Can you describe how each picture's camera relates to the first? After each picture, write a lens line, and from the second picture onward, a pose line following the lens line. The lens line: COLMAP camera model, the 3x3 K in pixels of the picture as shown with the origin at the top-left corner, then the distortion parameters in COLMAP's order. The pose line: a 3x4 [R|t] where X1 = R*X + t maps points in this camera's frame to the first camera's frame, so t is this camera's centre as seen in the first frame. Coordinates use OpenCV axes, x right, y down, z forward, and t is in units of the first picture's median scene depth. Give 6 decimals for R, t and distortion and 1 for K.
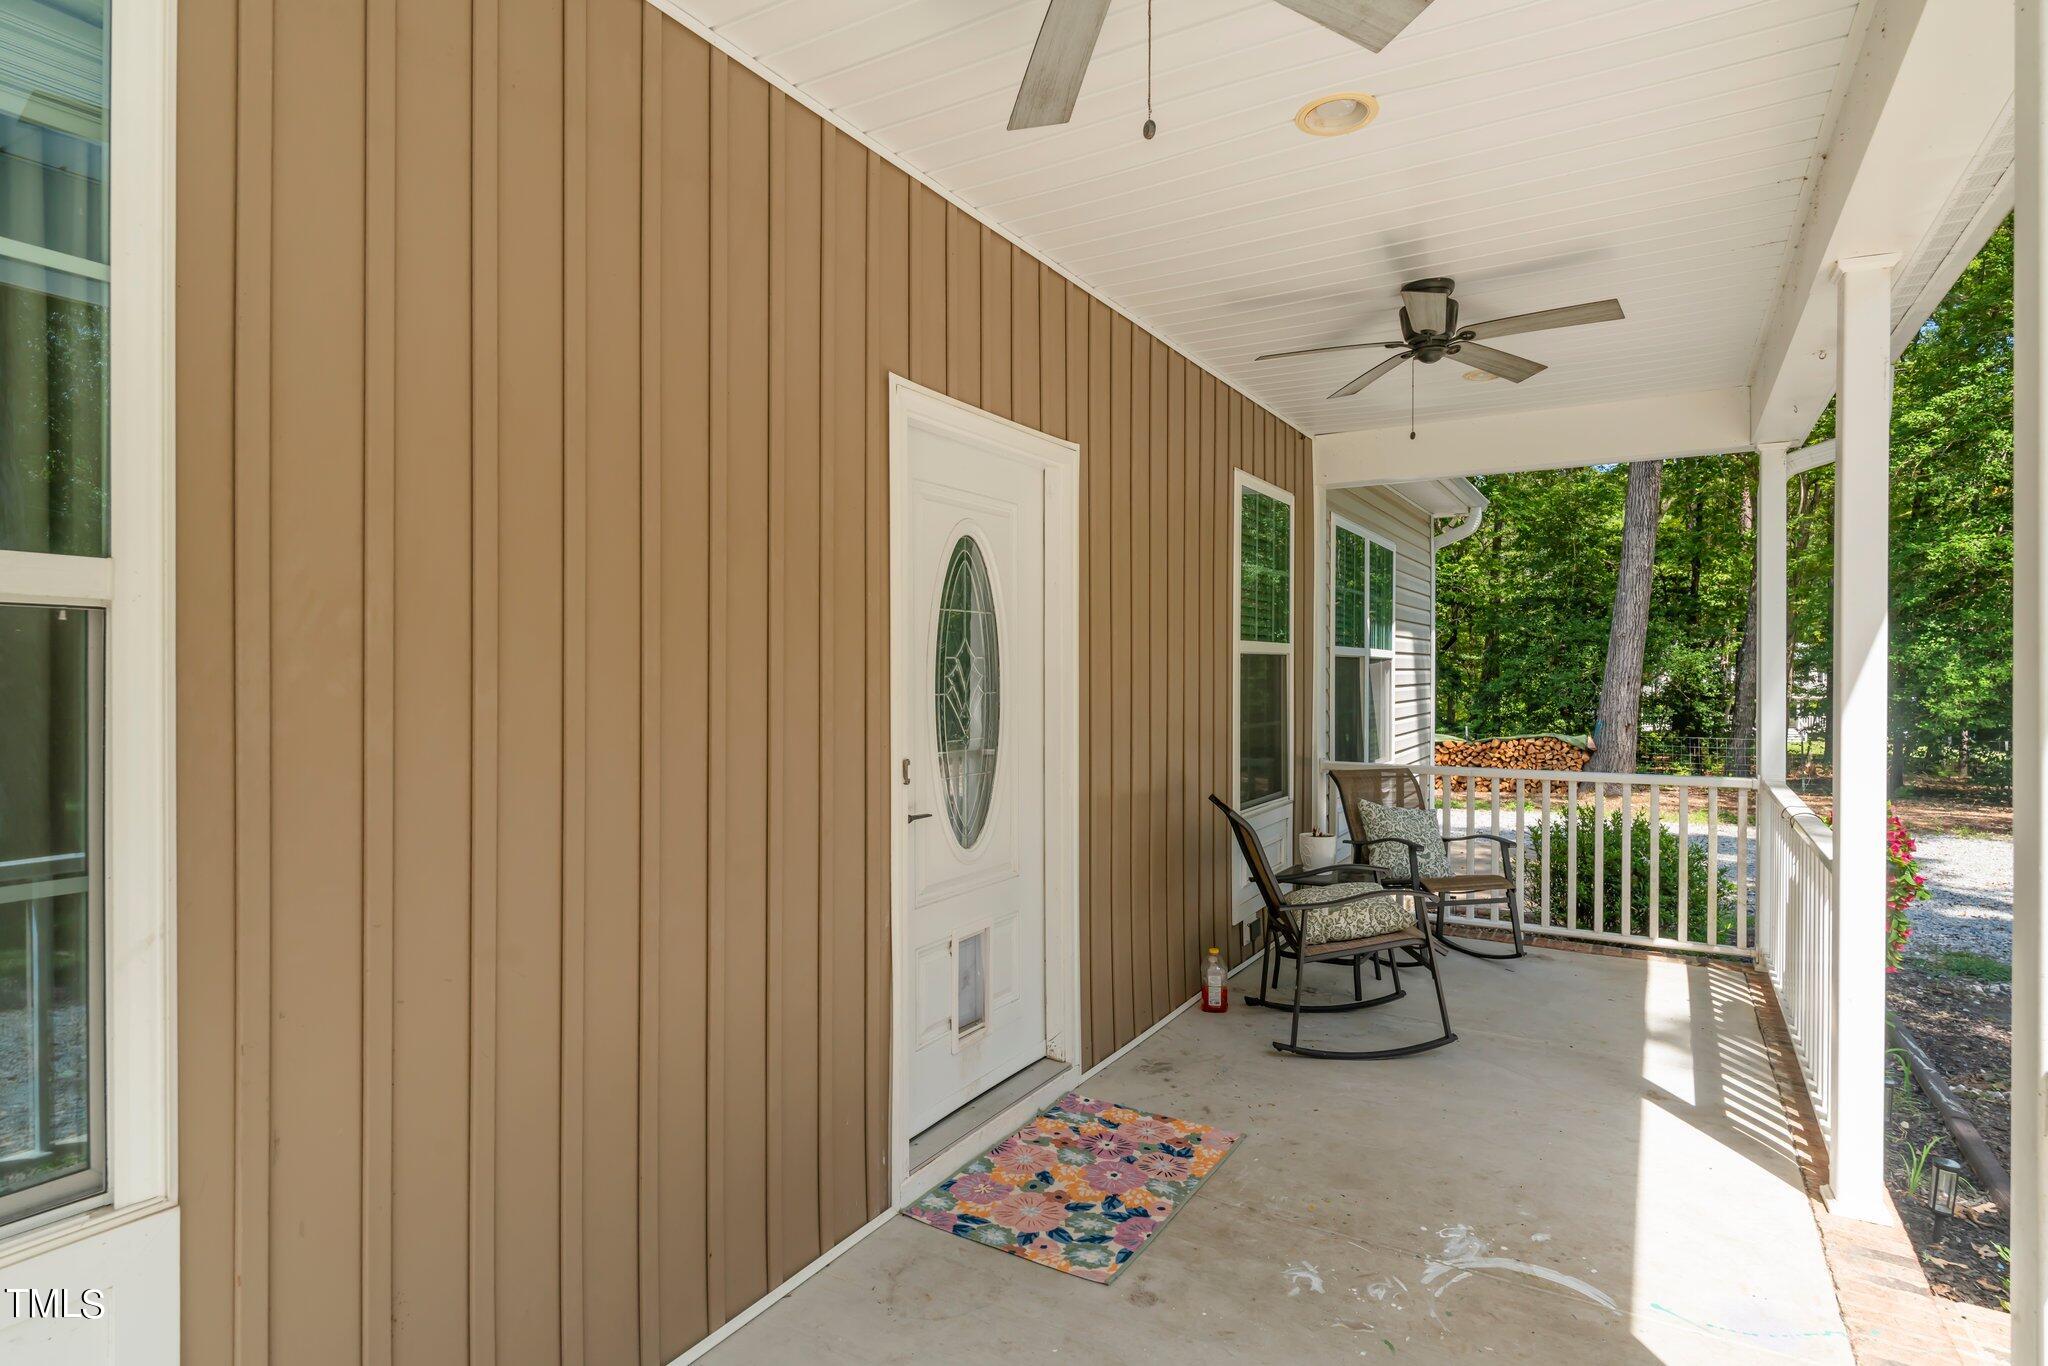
lens RADIAL K [[1080.9, 0, 1023.0], [0, 1080.9, 679.6], [0, 0, 1]] dist [-0.005916, -0.000859]
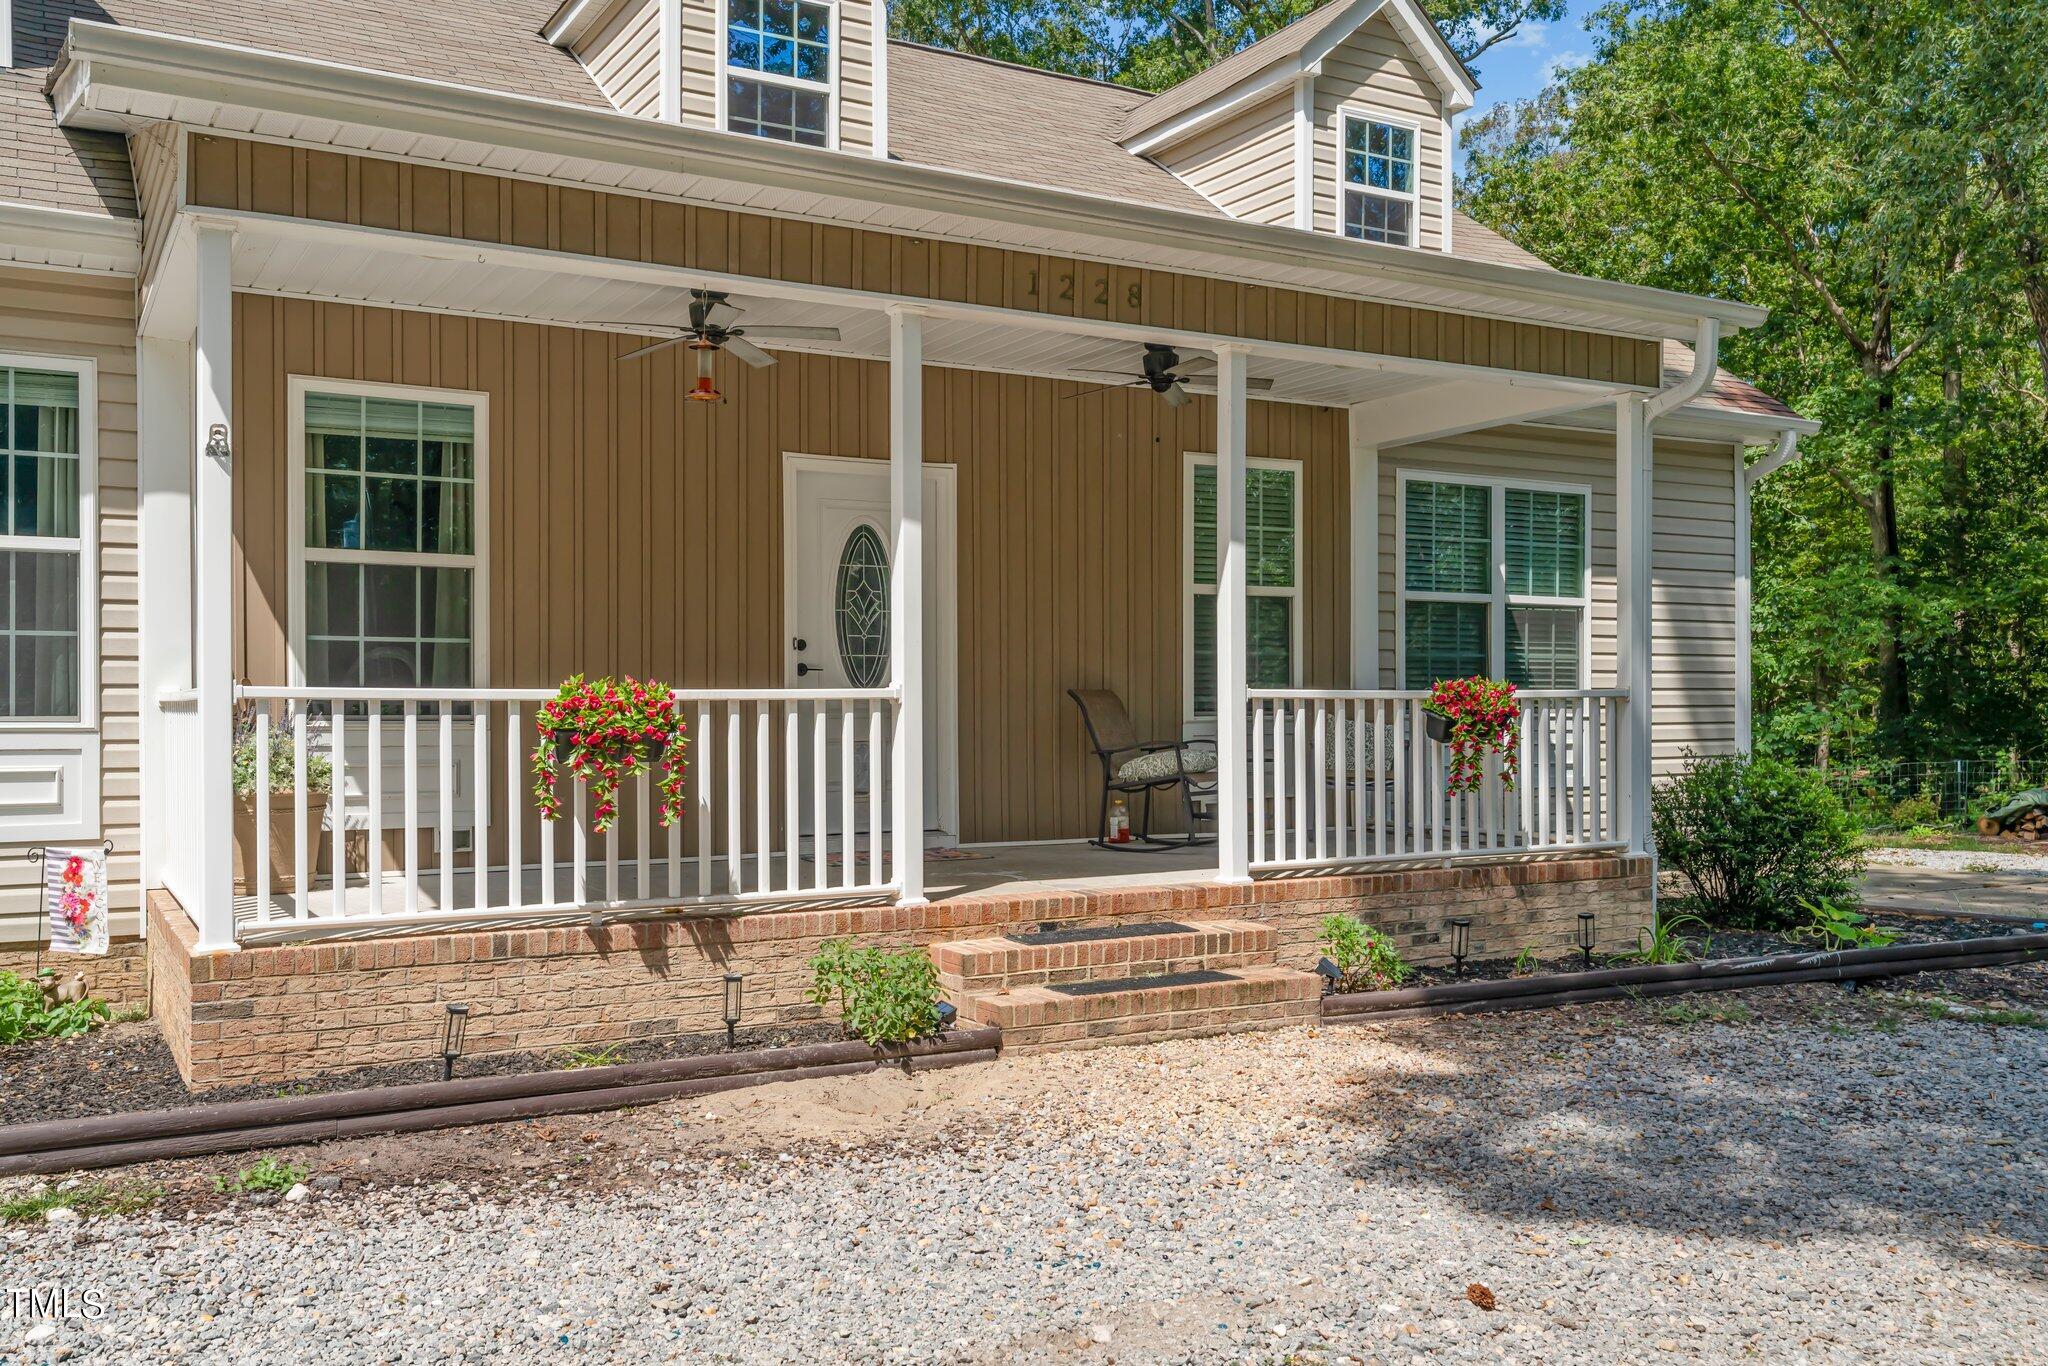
lens RADIAL K [[1768.0, 0, 1020.0], [0, 1768.0, 693.4], [0, 0, 1]] dist [0.026066, 0.002818]
pose [[0.874300, 0.004581, -0.485365, 1.052908], [-0.006548, 0.999976, -0.002357, 0.102317], [0.485342, 0.005239, 0.874309, -0.958115]]
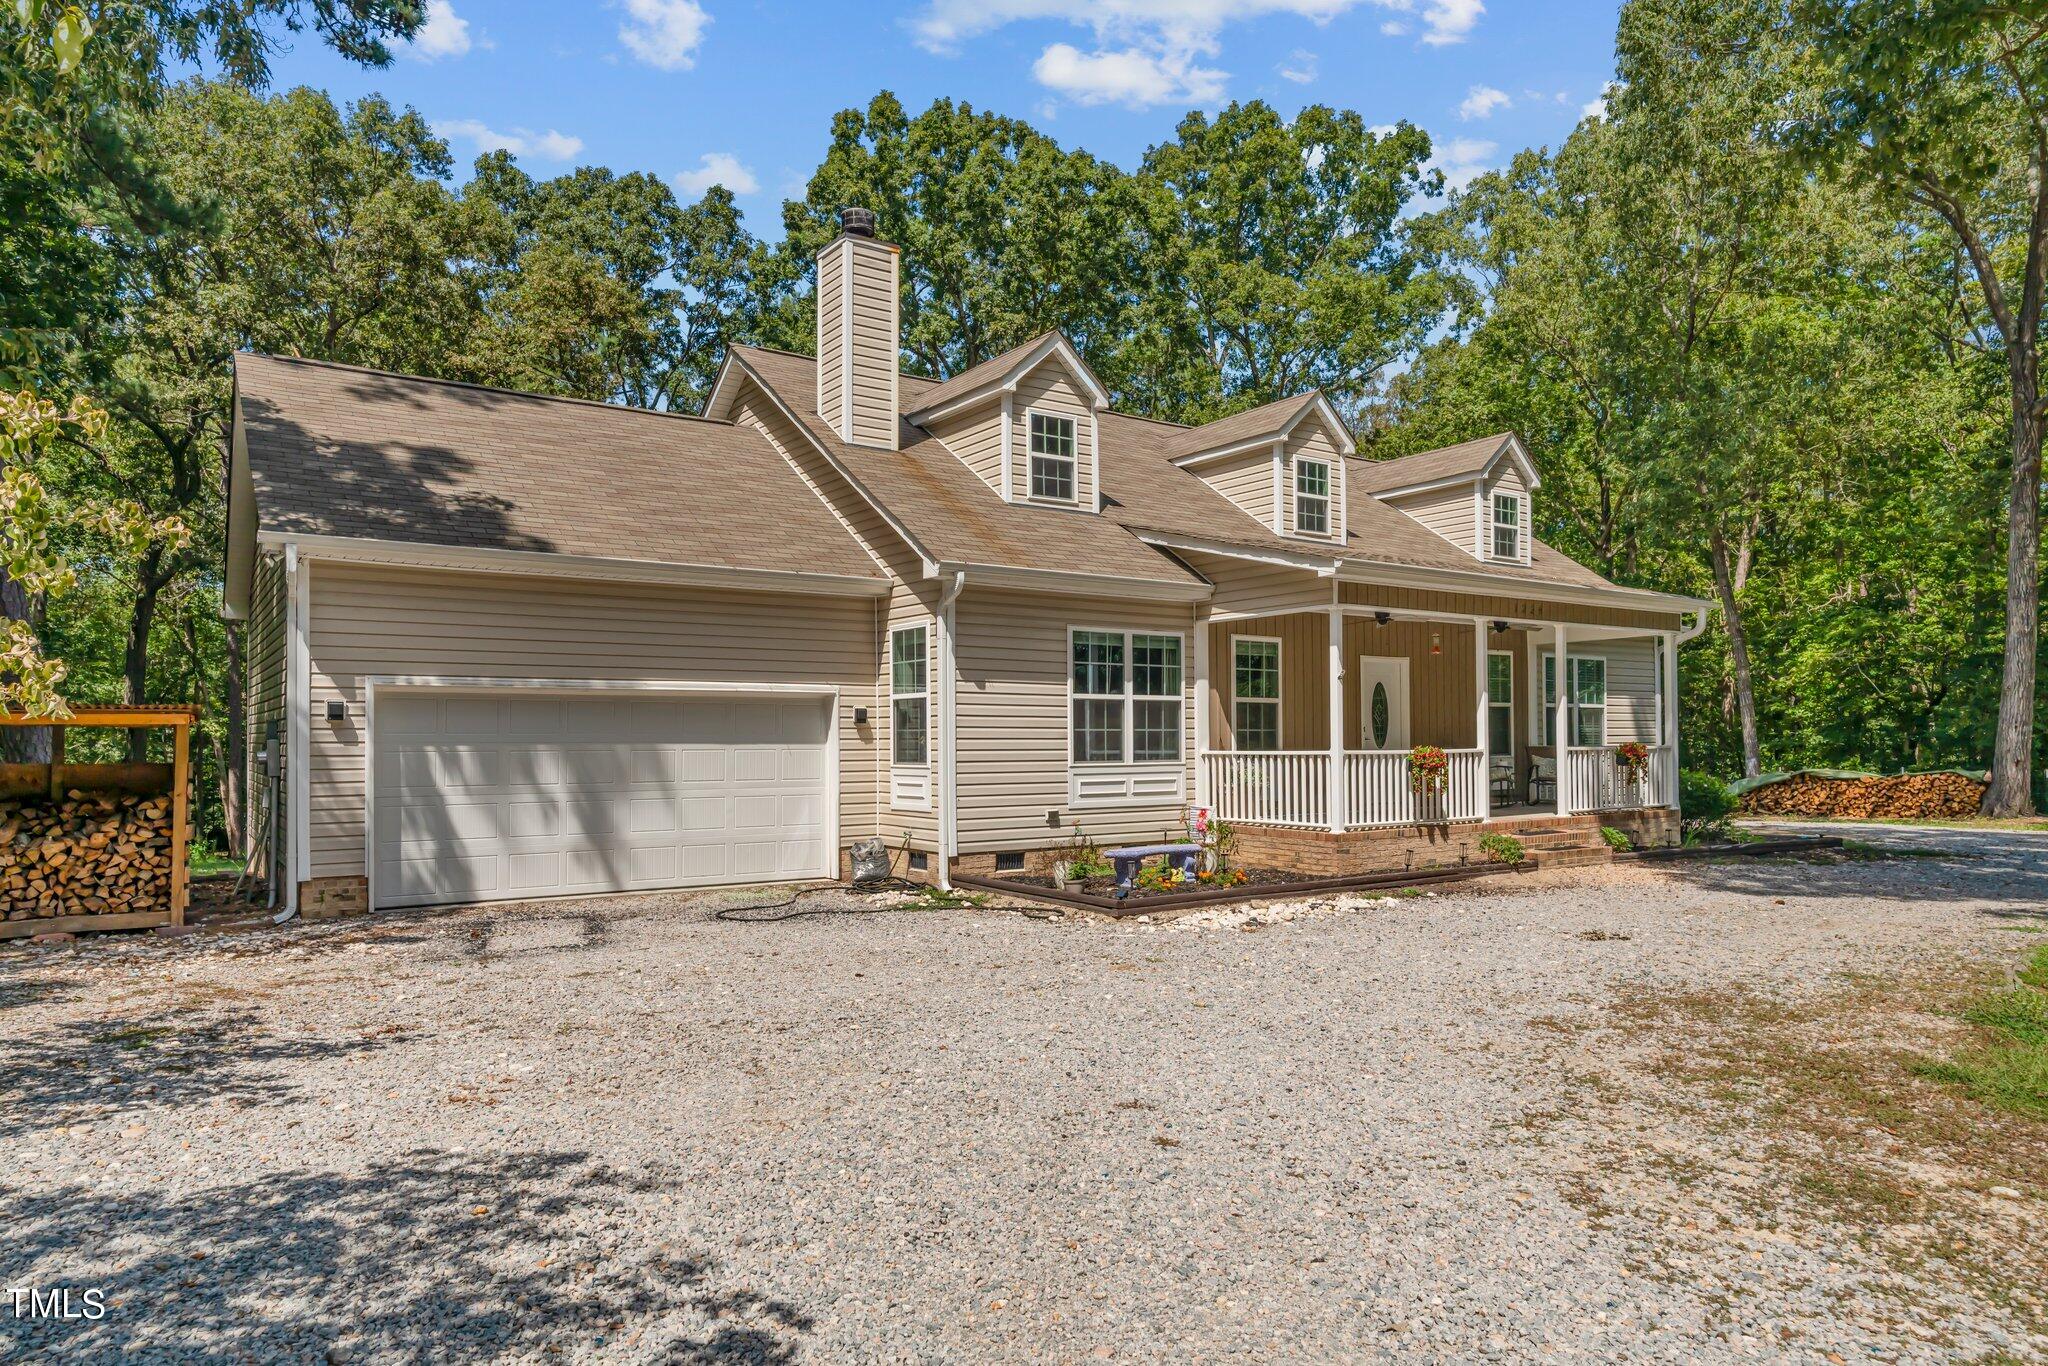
lens RADIAL K [[1279.4, 0, 1027.4], [0, 1279.4, 700.8], [0, 0, 1]] dist [0.000786, -0.000147]
pose [[0.916296, -0.008213, -0.400417, 0.488914], [-0.003008, 0.999620, -0.027386, 0.067234], [0.400490, 0.026298, 0.915924, -3.007214]]
